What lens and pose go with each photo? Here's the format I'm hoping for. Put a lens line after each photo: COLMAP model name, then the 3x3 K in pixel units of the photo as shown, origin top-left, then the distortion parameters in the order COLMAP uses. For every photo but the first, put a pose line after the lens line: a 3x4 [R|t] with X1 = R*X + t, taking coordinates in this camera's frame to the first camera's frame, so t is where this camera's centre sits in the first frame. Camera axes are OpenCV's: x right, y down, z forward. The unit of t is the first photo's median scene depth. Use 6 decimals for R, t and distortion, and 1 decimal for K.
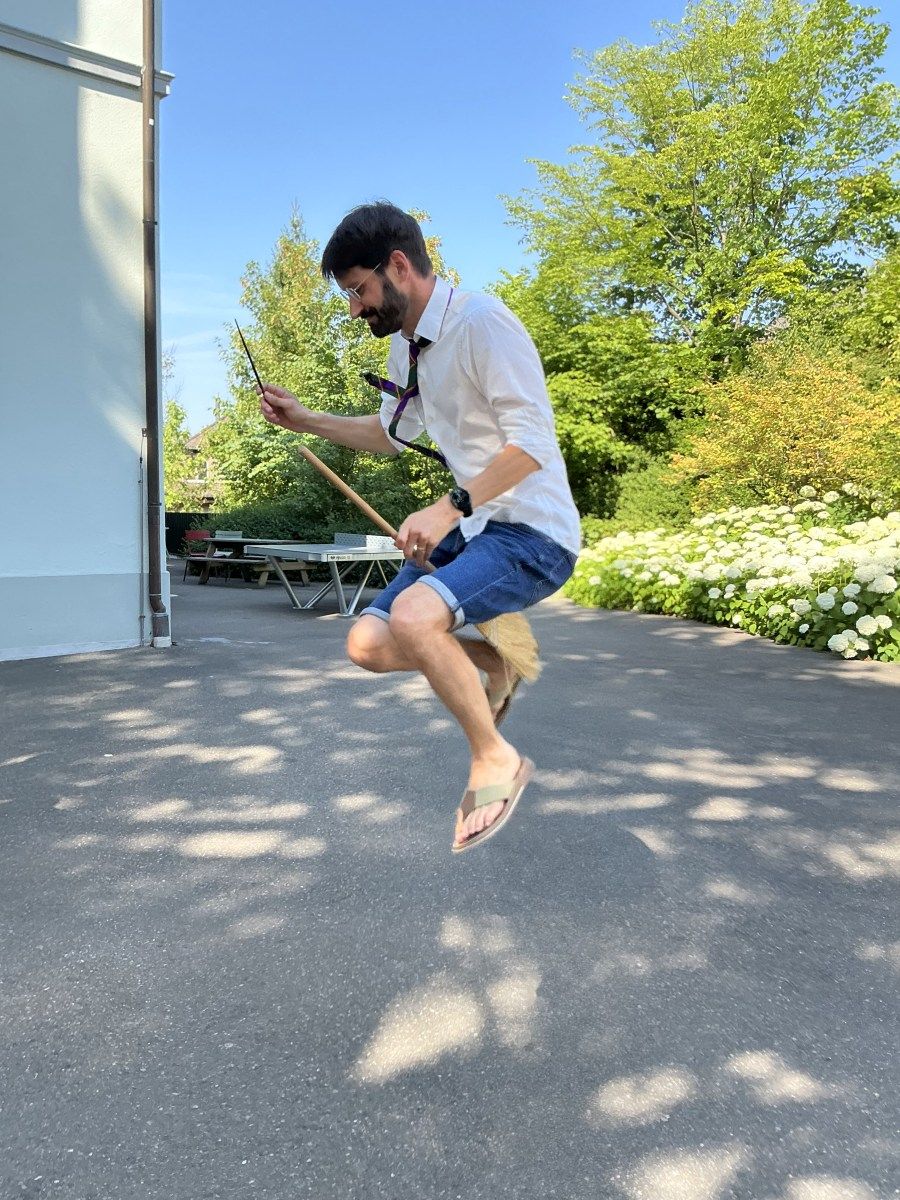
lens RADIAL K [[984.3, 0, 450.0], [0, 984.3, 600.0], [0, 0, 1]] dist [0.005615, 0.001683]
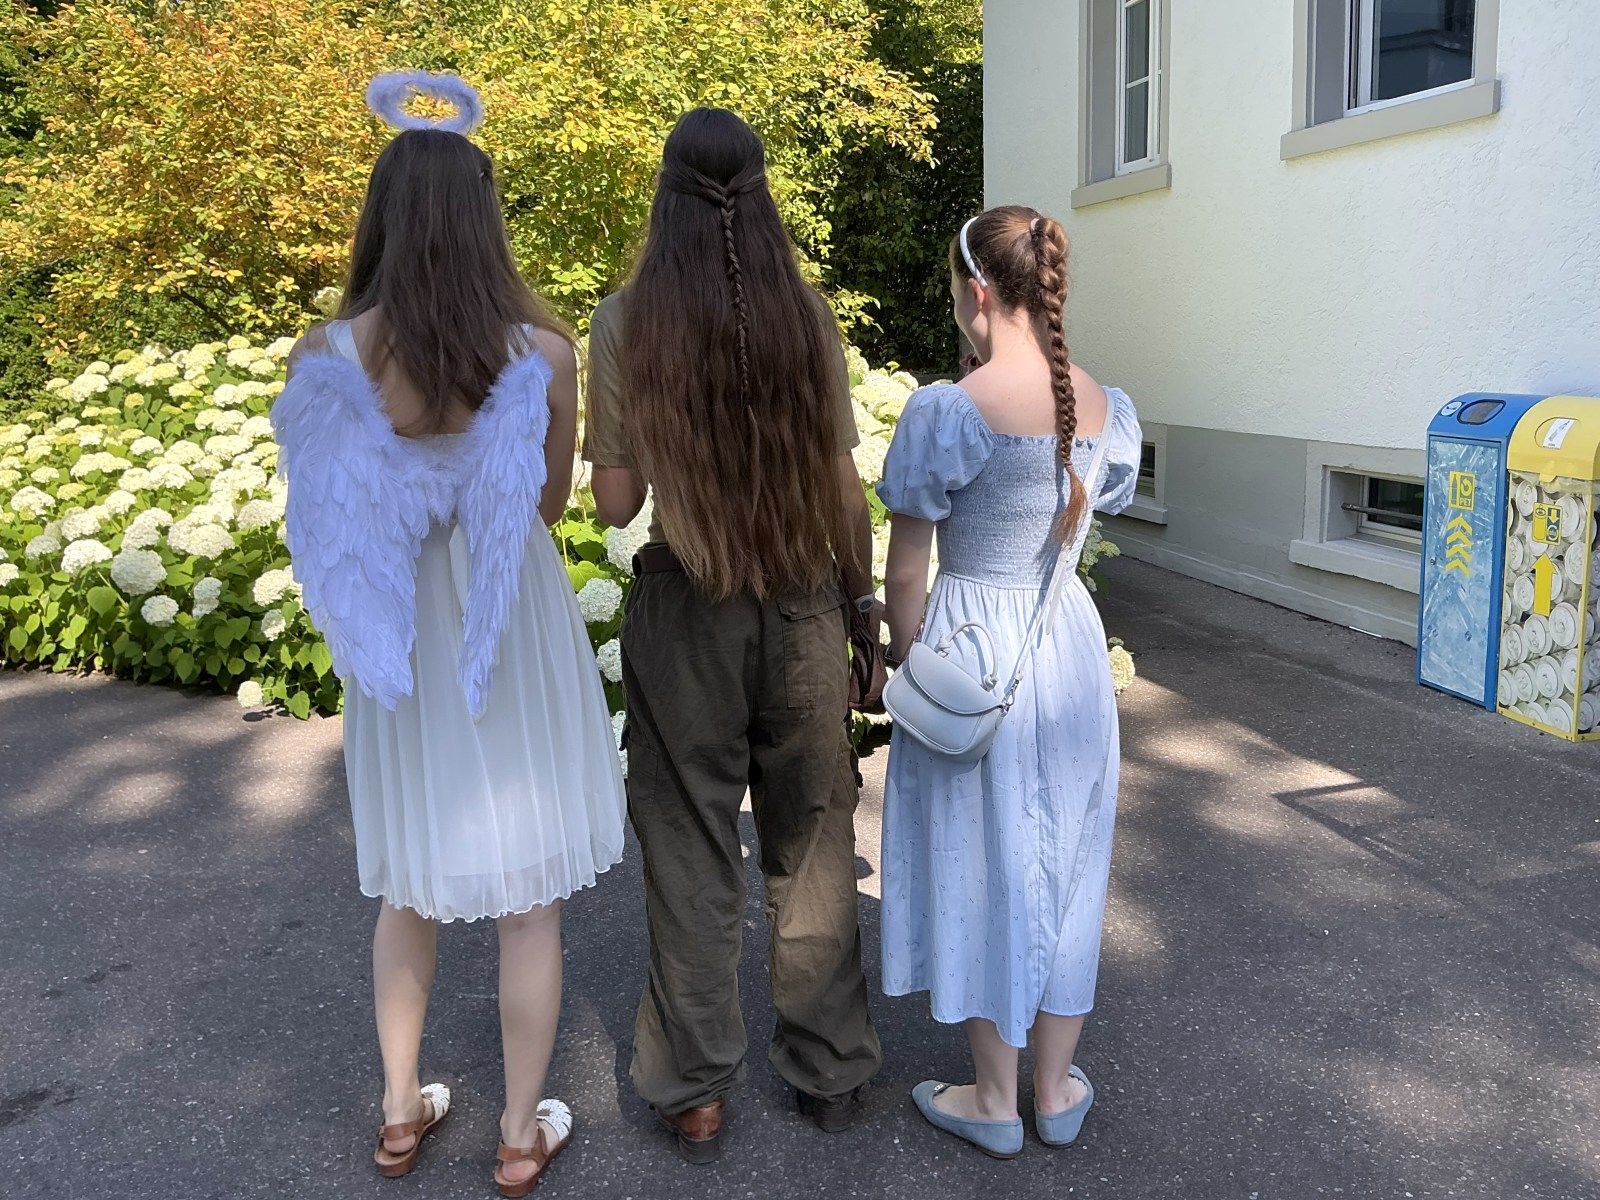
lens RADIAL K [[1312.4, 0, 800.0], [0, 1312.4, 600.0], [0, 0, 1]] dist [0.005615, 0.001683]
pose [[0.729610, -0.183881, 0.658678, 0.108390], [0.109840, 0.982177, 0.152522, -0.045686], [-0.674984, -0.038933, 0.736804, 0.427270]]
